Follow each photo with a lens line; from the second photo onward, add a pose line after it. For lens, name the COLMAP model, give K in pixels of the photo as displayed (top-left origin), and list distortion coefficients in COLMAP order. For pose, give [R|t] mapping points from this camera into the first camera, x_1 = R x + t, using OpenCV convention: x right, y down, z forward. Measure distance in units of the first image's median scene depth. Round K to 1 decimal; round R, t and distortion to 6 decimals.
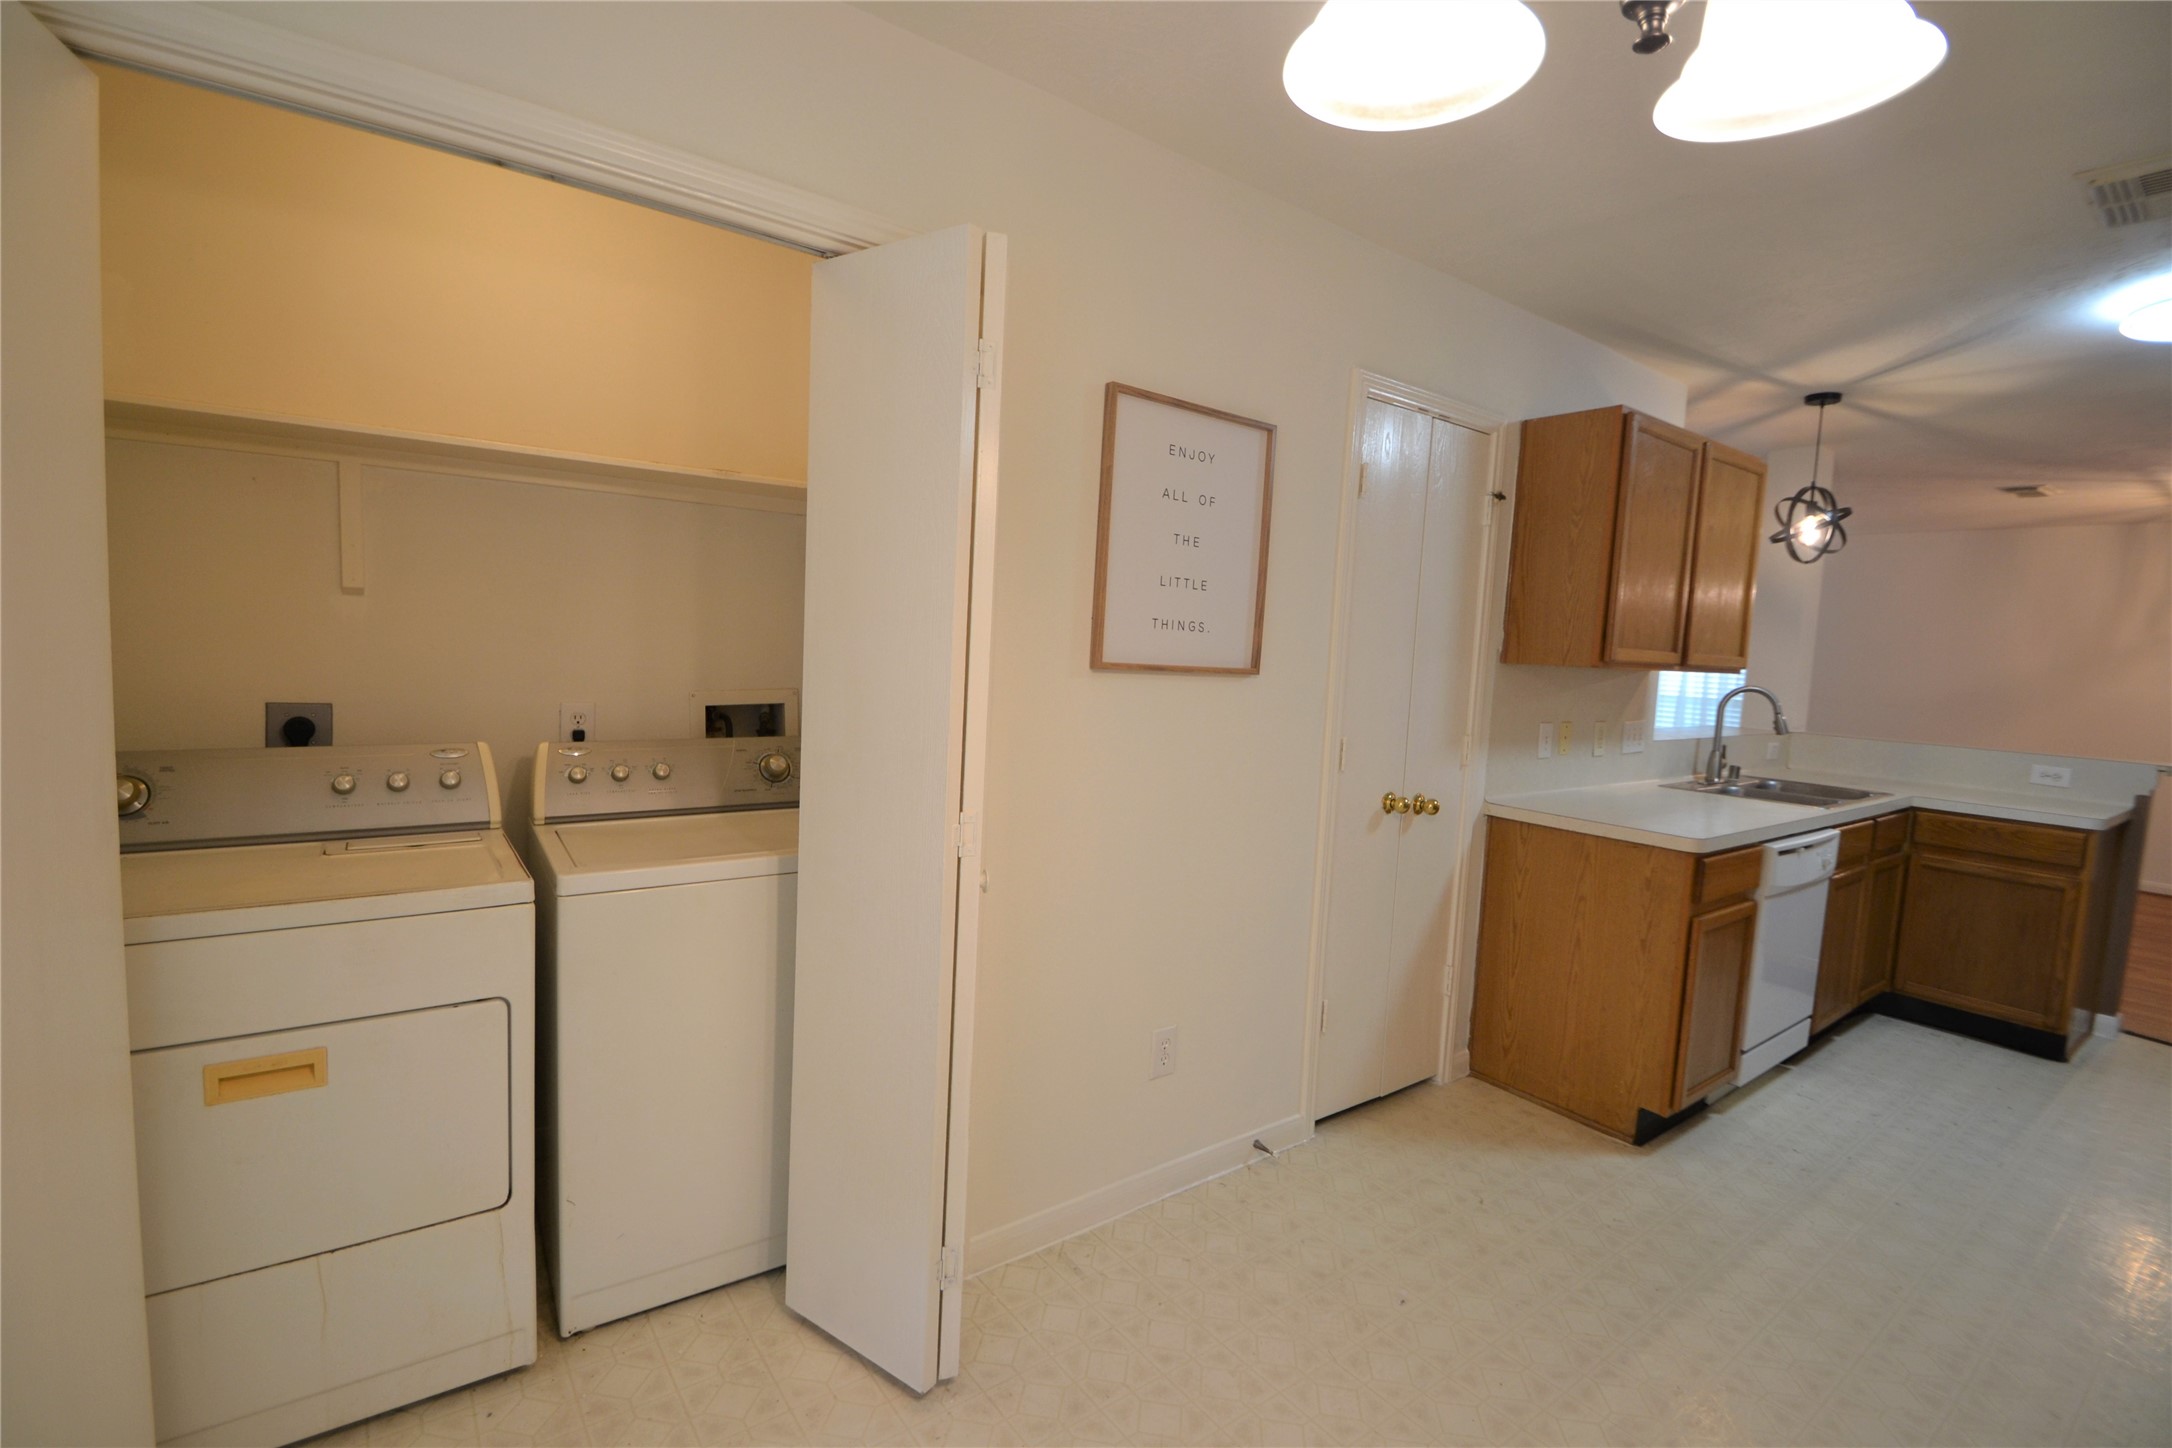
lens RADIAL K [[960.5, 0, 1068.8], [0, 960.5, 722.5], [0, 0, 1]] dist [0.002495, -0.012712]
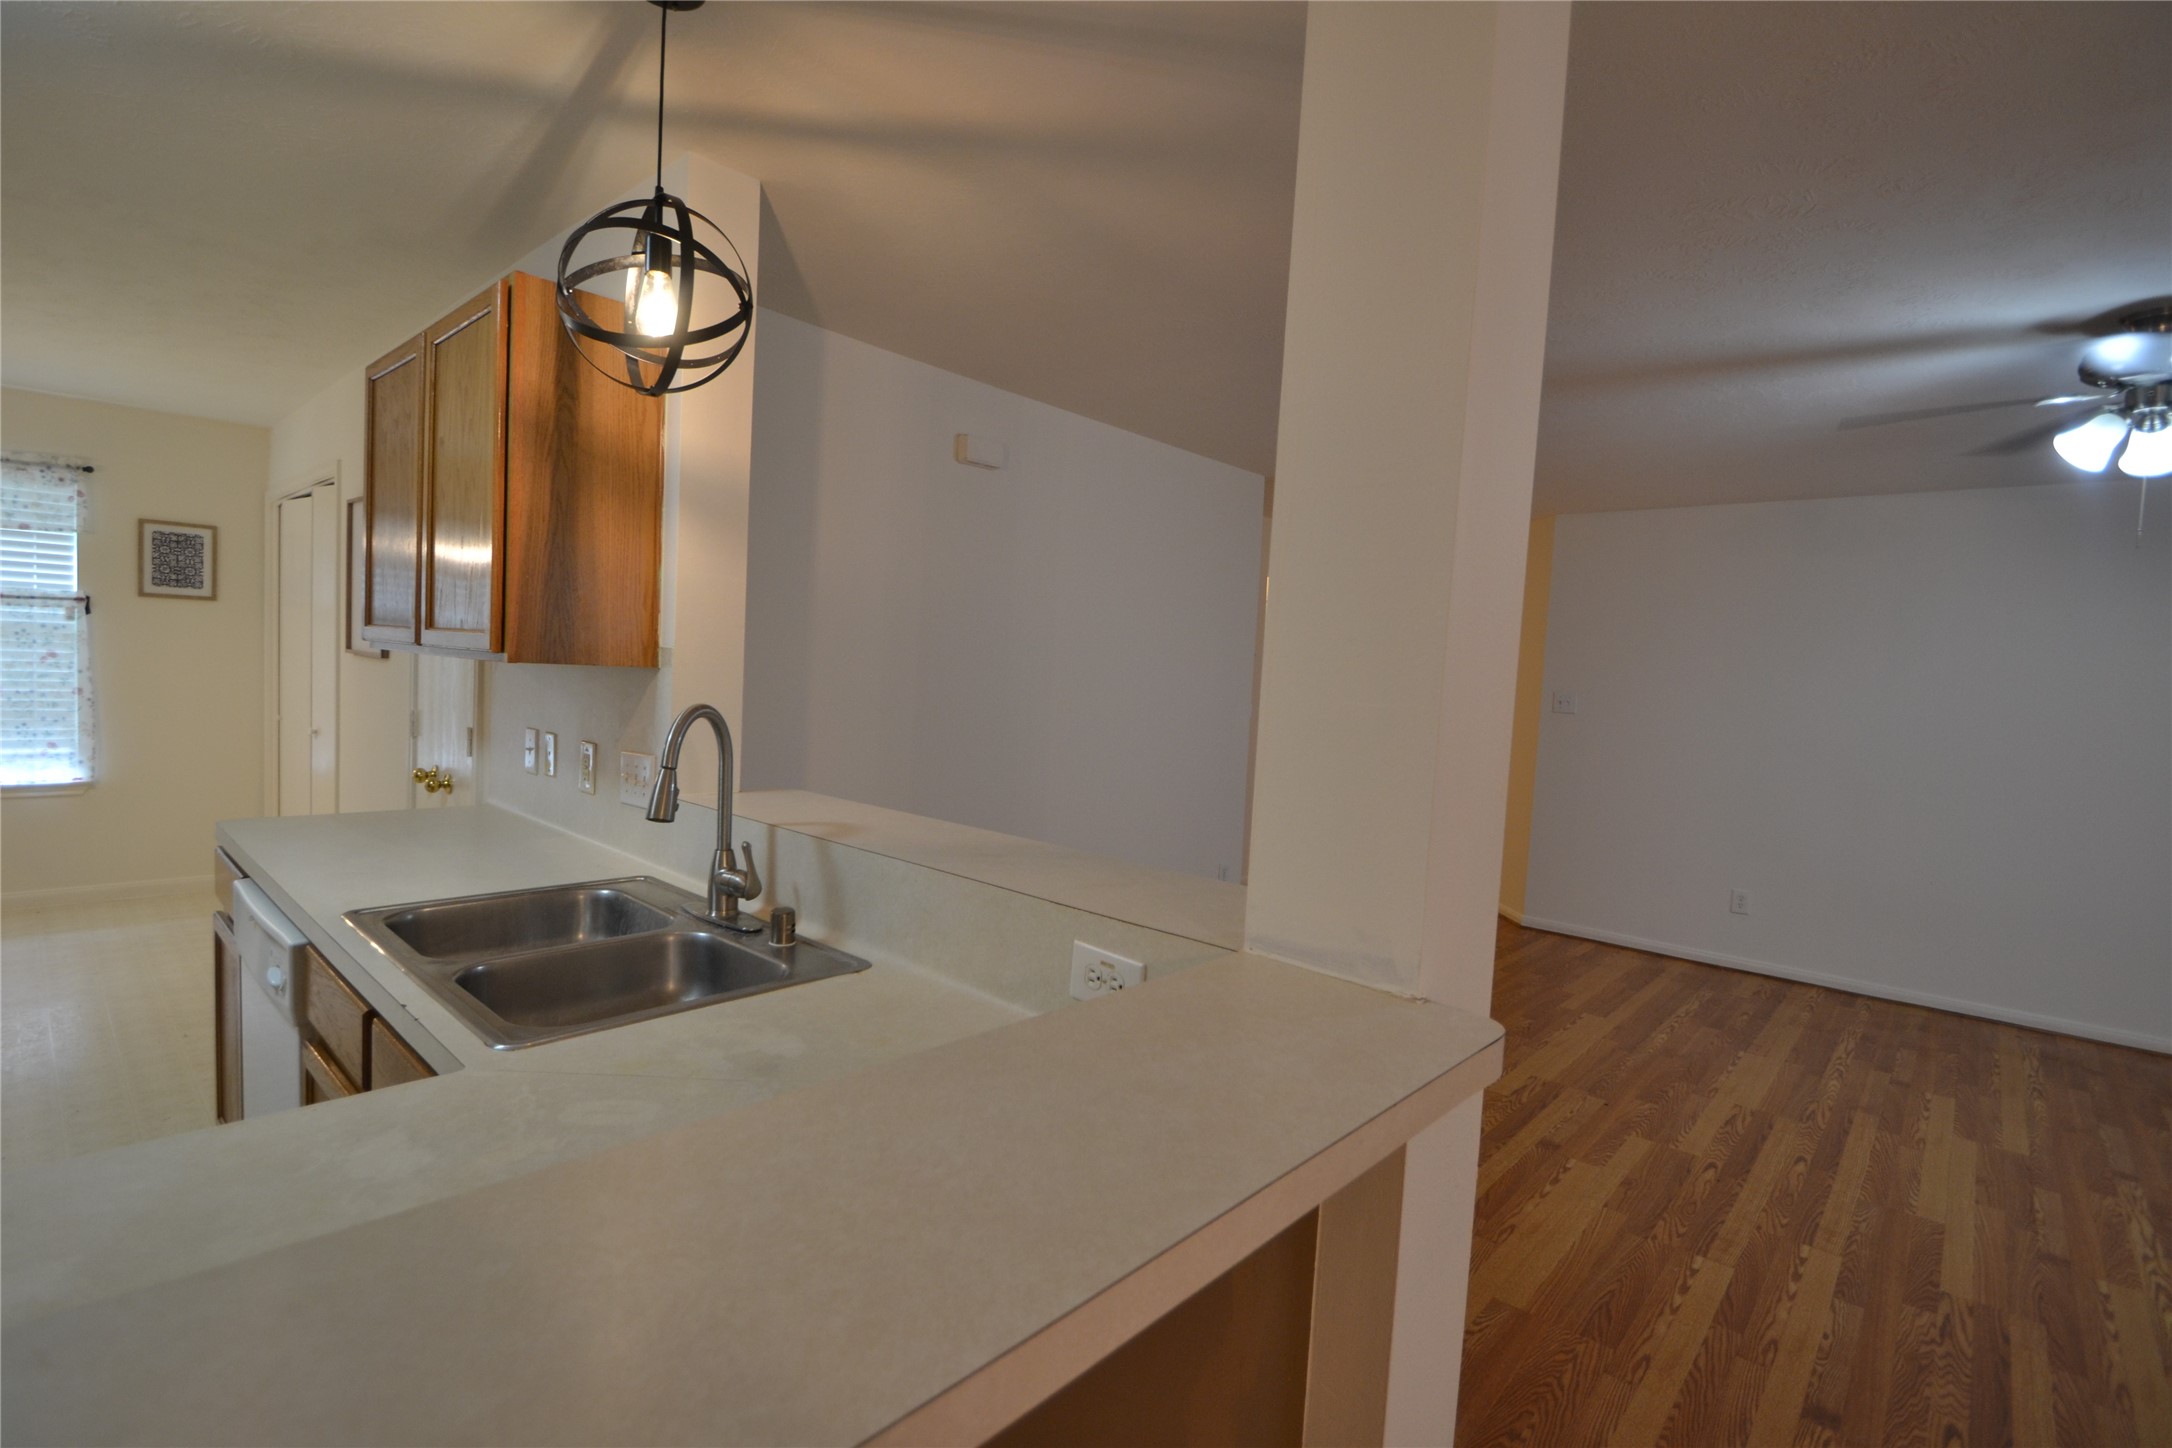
lens RADIAL K [[987.2, 0, 1075.5], [0, 987.2, 723.3], [0, 0, 1]] dist [0.019016, -0.022264]
pose [[0.206830, 0.021365, -0.978144, 1.516841], [-0.128724, 0.991665, -0.005559, -0.063462], [0.969872, 0.127060, 0.207856, 1.375112]]
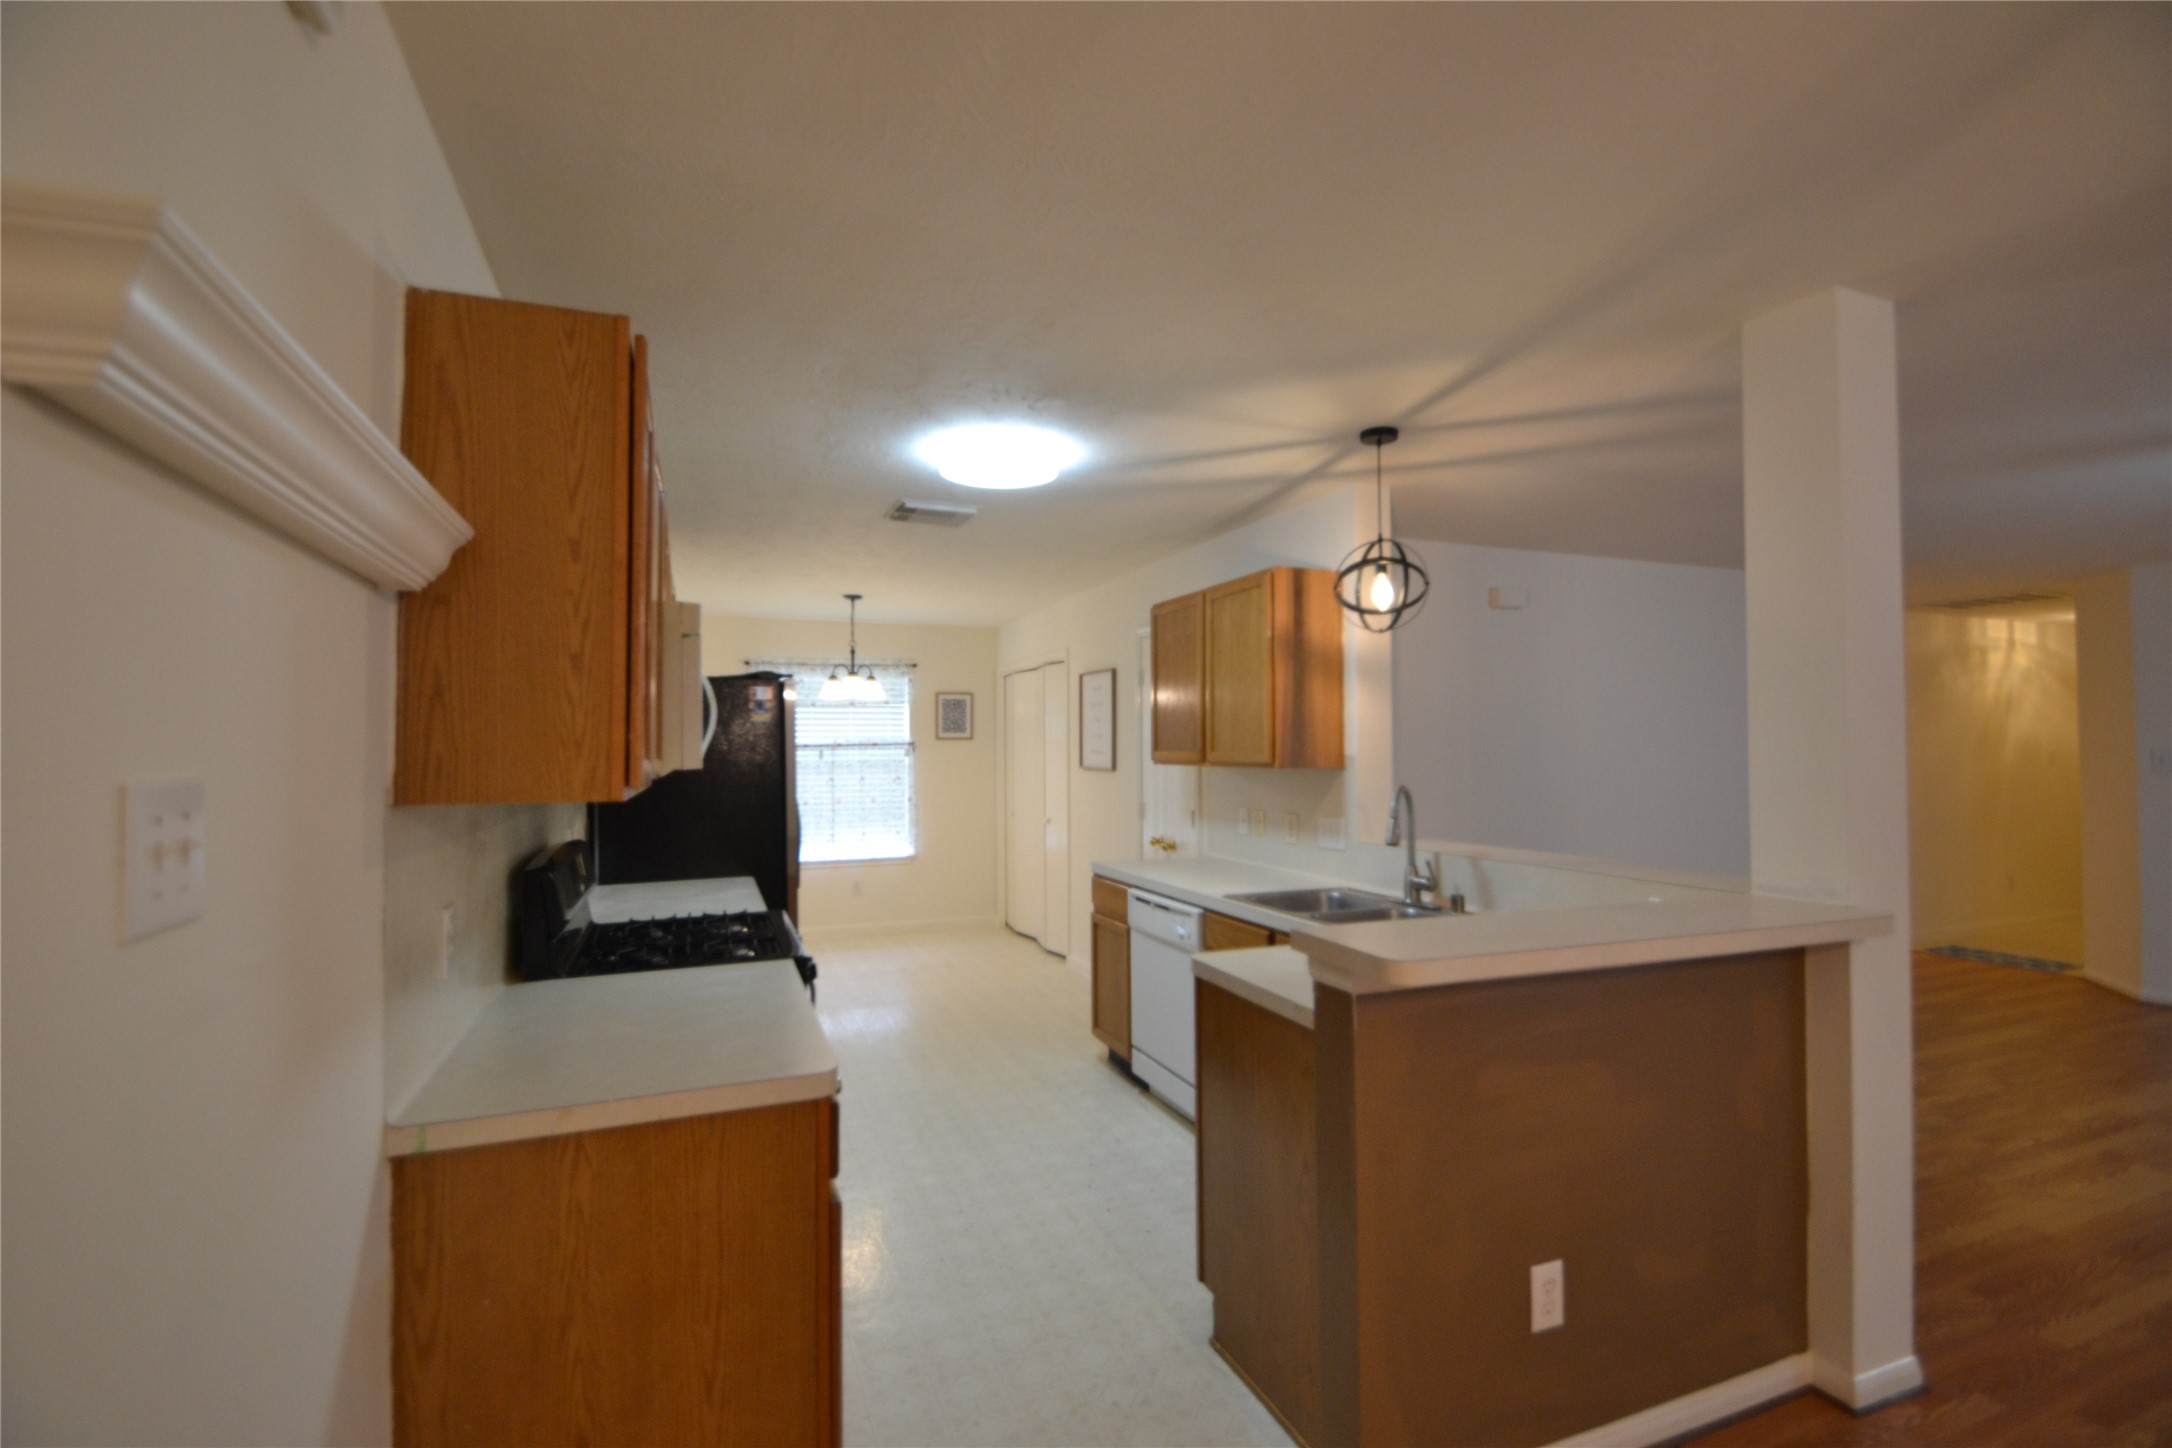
lens RADIAL K [[971.4, 0, 1077.0], [0, 971.4, 720.4], [0, 0, 1]] dist [0.003453, -0.009470]
pose [[-0.246770, -0.073824, -0.966258, 2.028749], [-0.092323, 0.994350, -0.052393, -0.031537], [0.964666, 0.076279, -0.252191, 1.202438]]
